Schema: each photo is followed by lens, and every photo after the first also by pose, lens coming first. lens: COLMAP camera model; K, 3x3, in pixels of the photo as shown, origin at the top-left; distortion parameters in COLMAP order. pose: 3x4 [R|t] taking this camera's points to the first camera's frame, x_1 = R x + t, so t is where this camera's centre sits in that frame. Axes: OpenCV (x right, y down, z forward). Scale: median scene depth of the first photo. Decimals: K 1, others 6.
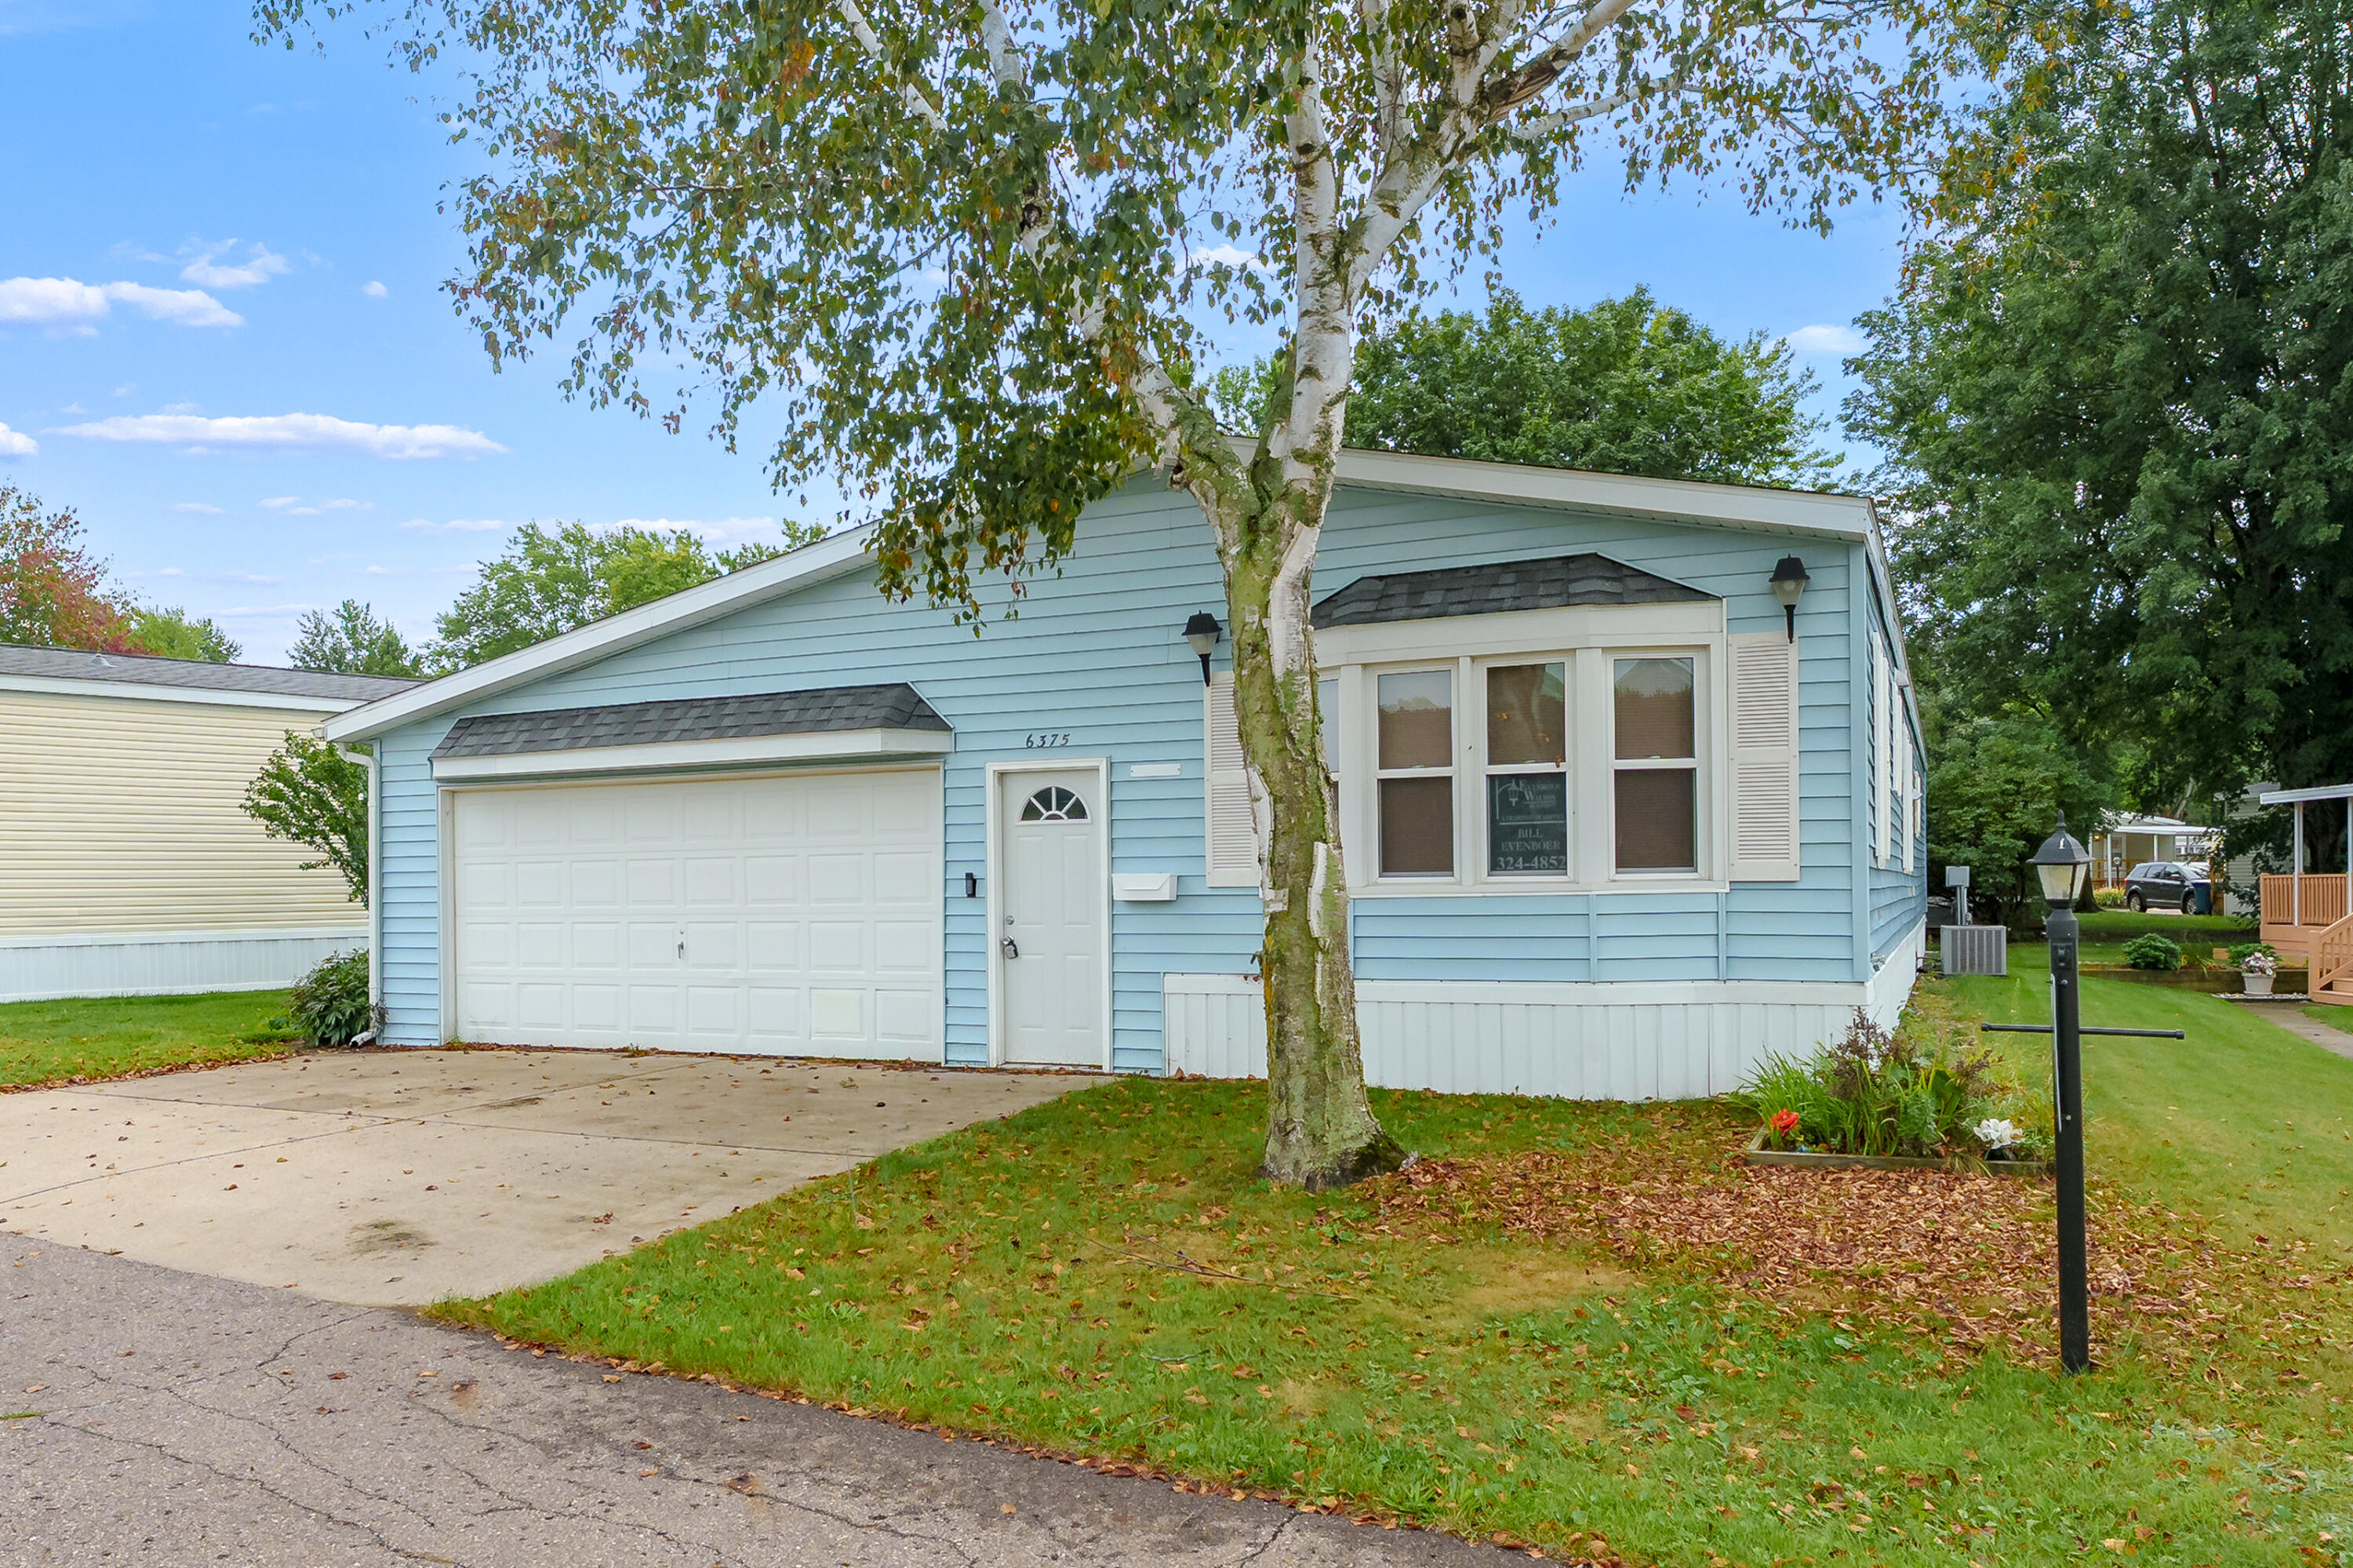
lens RADIAL K [[1336.8, 0, 1176.5], [0, 1336.8, 784.0], [0, 0, 1]] dist [-0.001904, -0.000494]
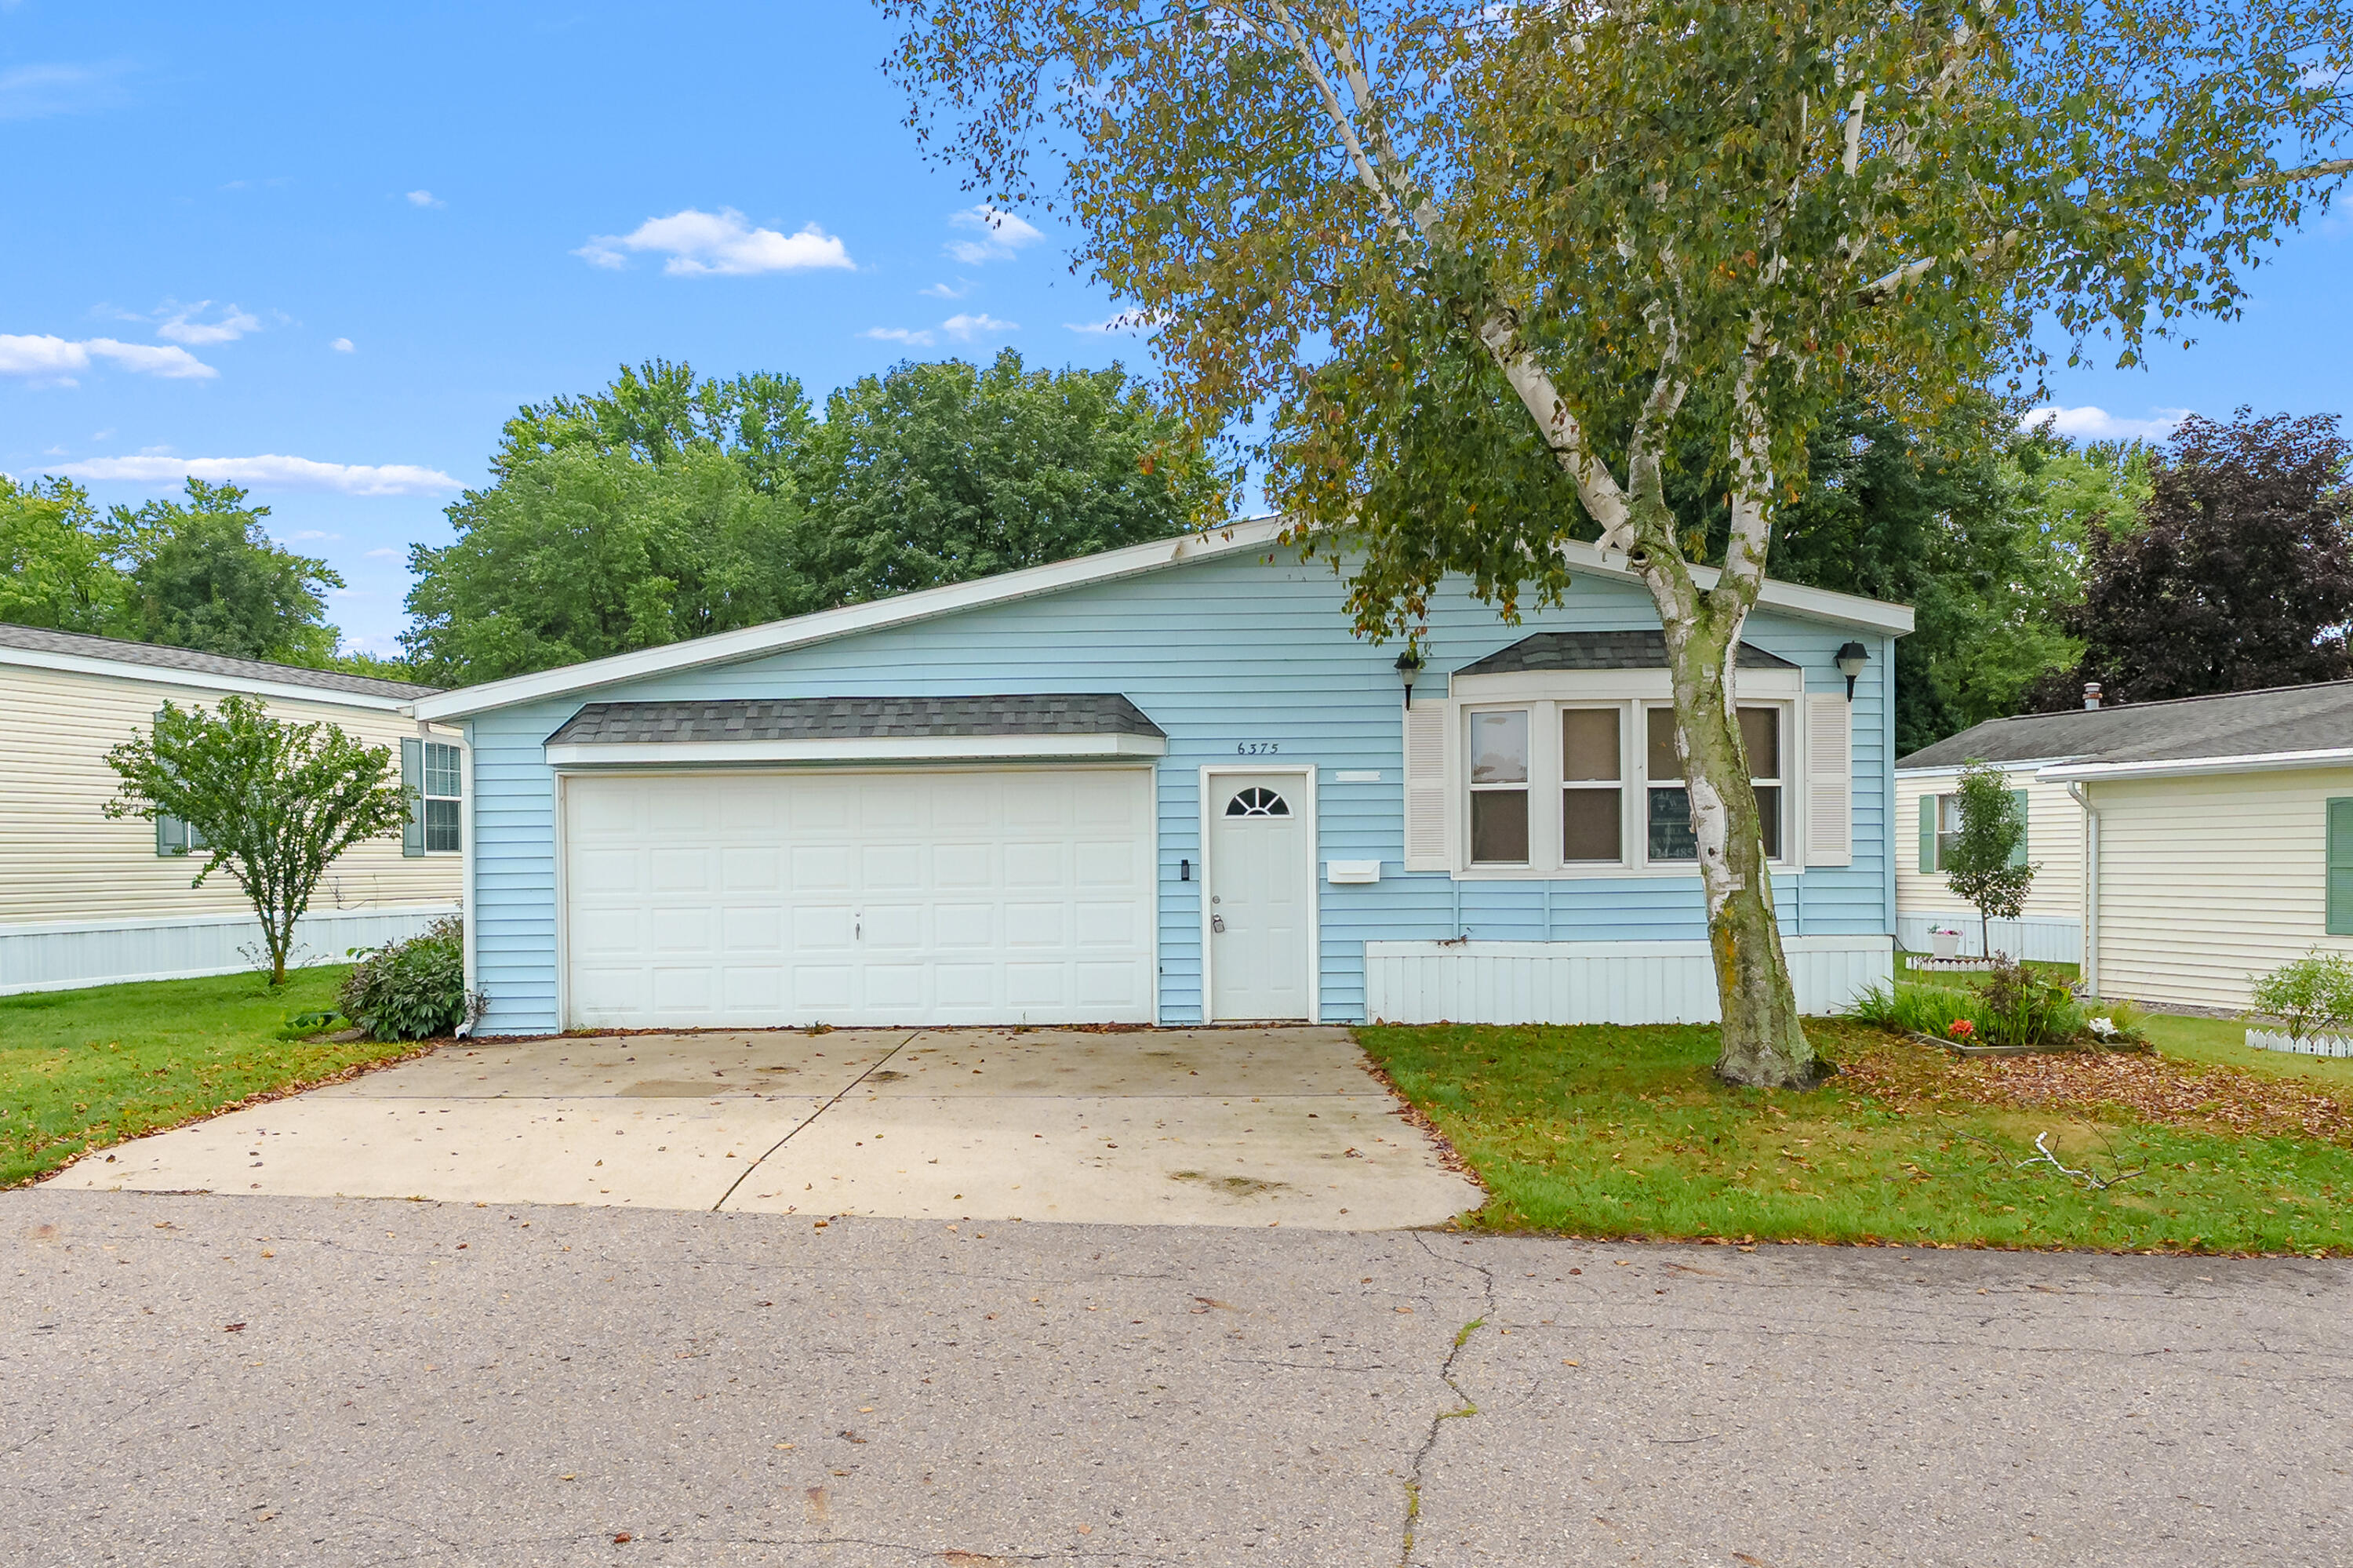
lens RADIAL K [[1173.0, 0, 1176.5], [0, 1173.0, 784.0], [0, 0, 1]] dist [-0.002345, -0.000402]
pose [[0.941115, 0.021511, 0.337402, -0.531911], [-0.023538, 0.999721, 0.001919, -0.001399], [-0.337267, -0.009748, 0.941359, 0.040857]]
